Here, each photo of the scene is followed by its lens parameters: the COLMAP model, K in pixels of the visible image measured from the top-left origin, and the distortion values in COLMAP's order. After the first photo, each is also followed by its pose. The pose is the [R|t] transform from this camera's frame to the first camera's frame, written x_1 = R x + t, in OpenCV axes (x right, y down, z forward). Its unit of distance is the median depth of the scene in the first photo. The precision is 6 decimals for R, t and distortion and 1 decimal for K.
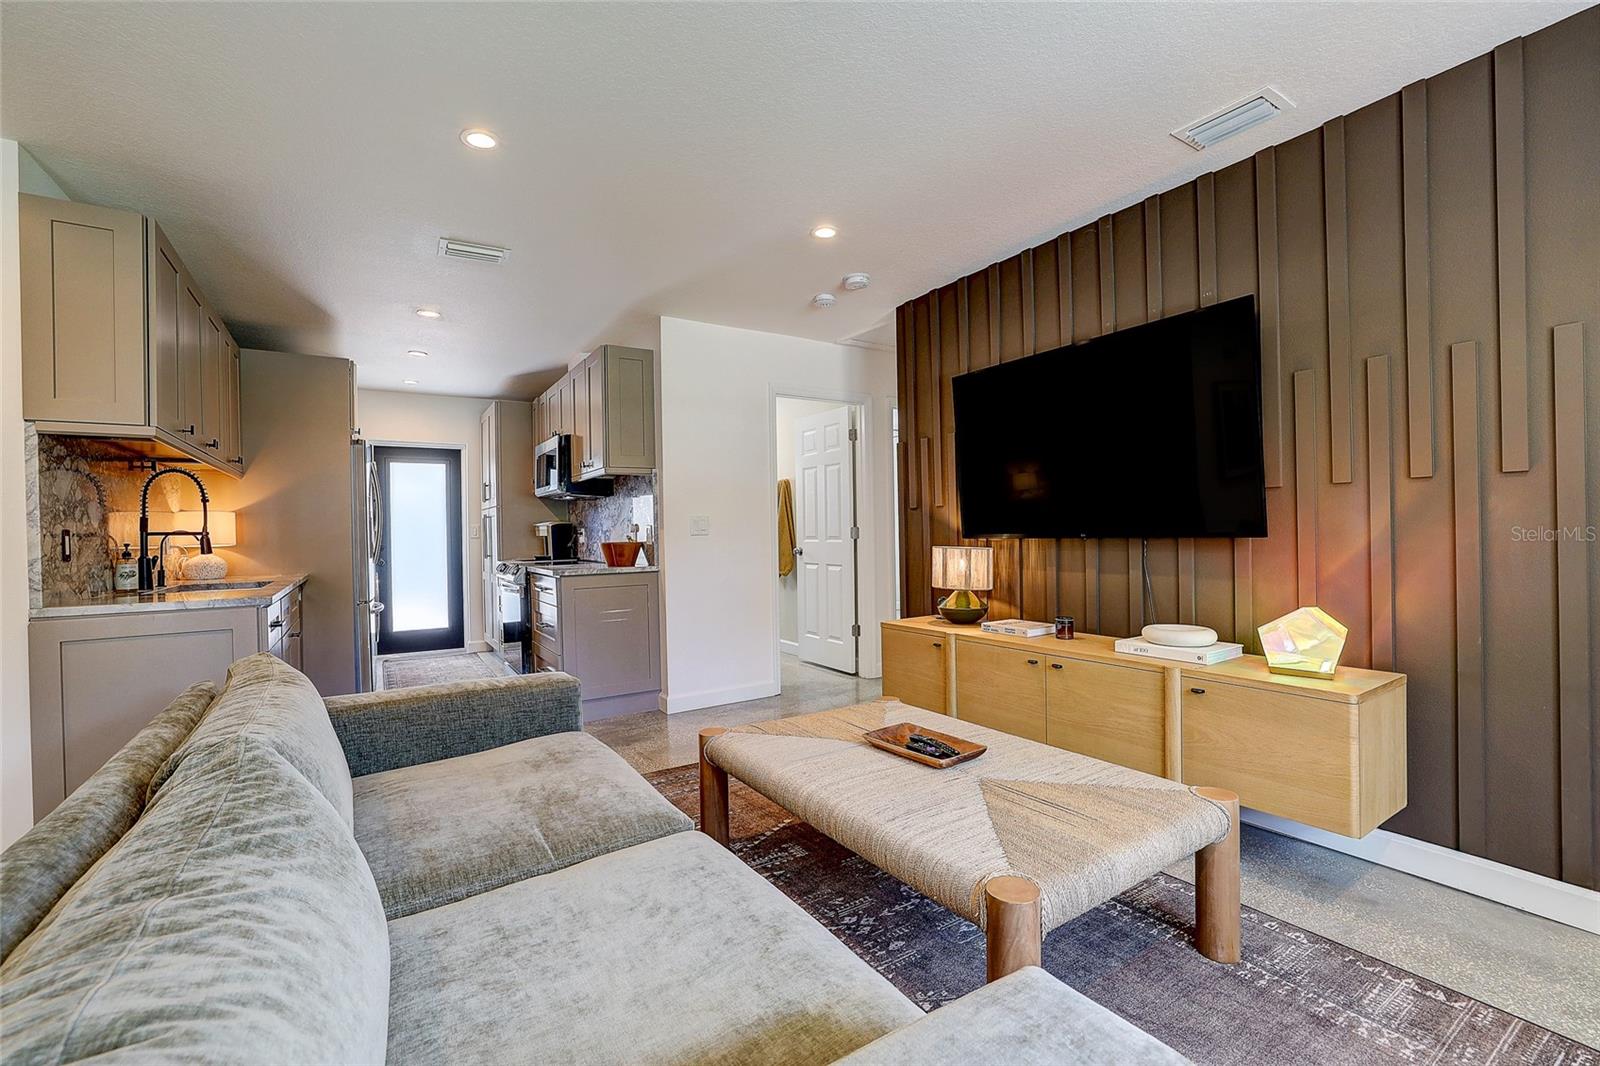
lens RADIAL K [[674.2, 0, 798.5], [0, 674.2, 531.2], [0, 0, 1]] dist [-0.026947, 0.012994]
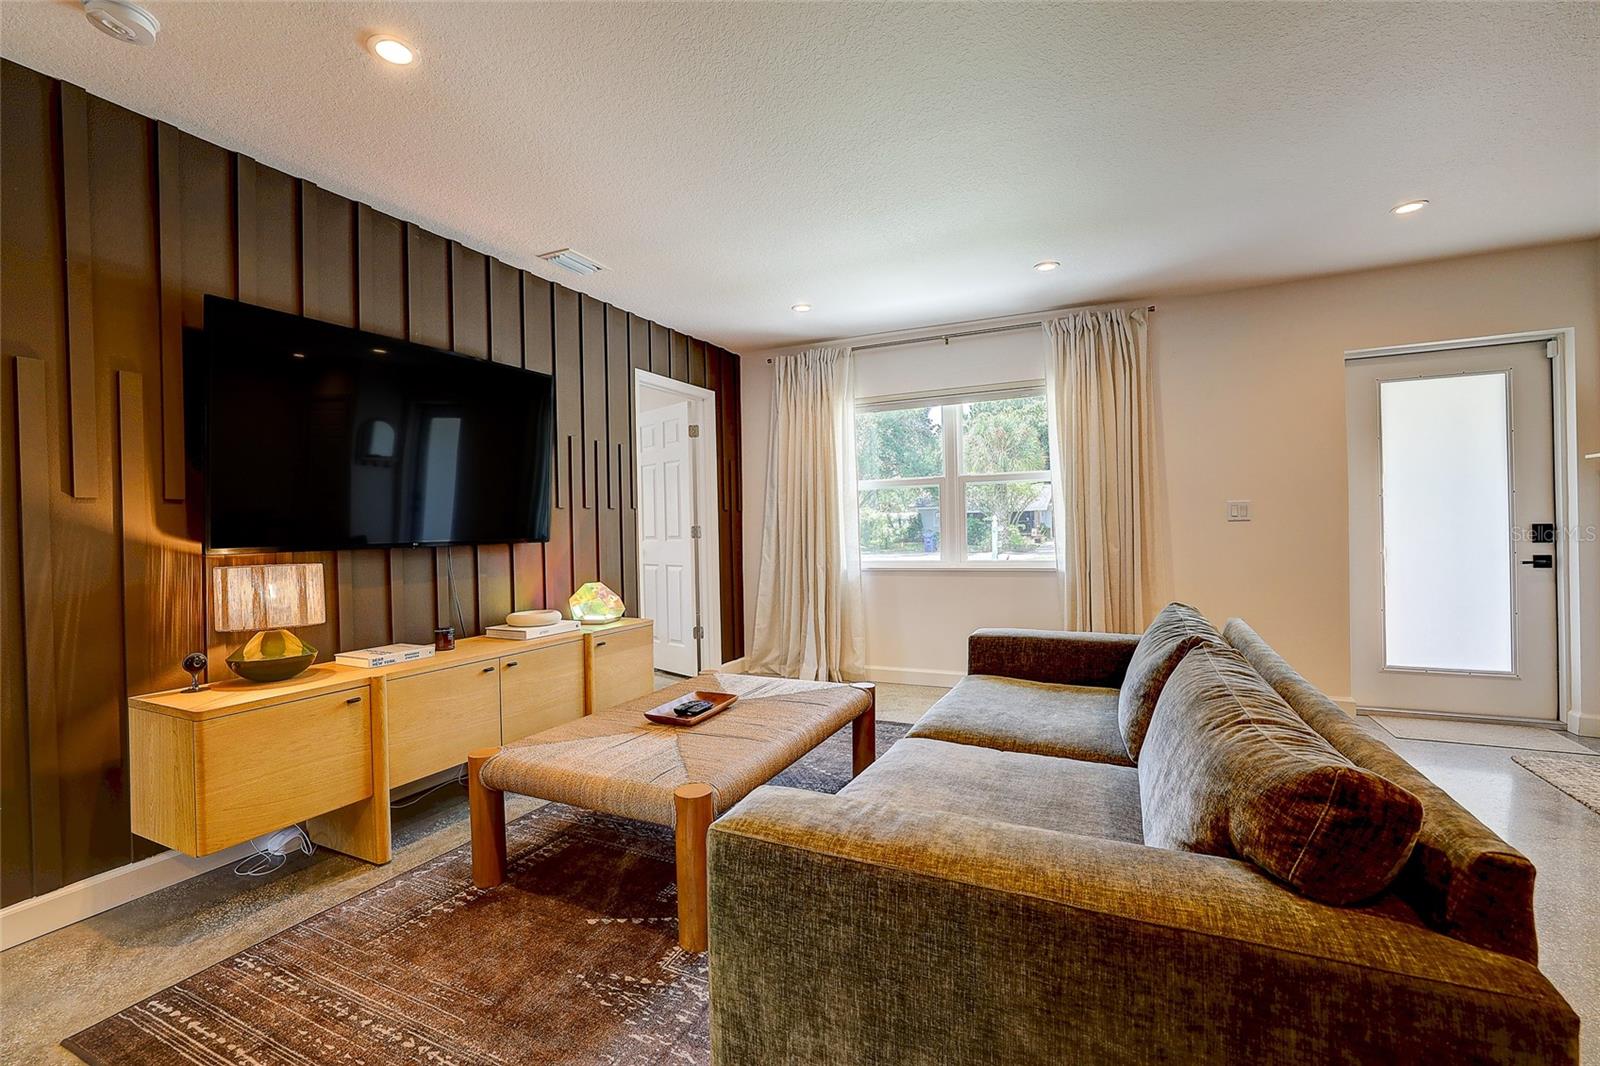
lens RADIAL K [[679.9, 0, 805.3], [0, 679.9, 527.8], [0, 0, 1]] dist [-0.002997, 0.000037]
pose [[-0.510147, 0.020702, 0.859838, -0.597037], [0.015389, 0.999770, -0.014941, 0.004628], [-0.859950, 0.005610, -0.510348, 0.880215]]
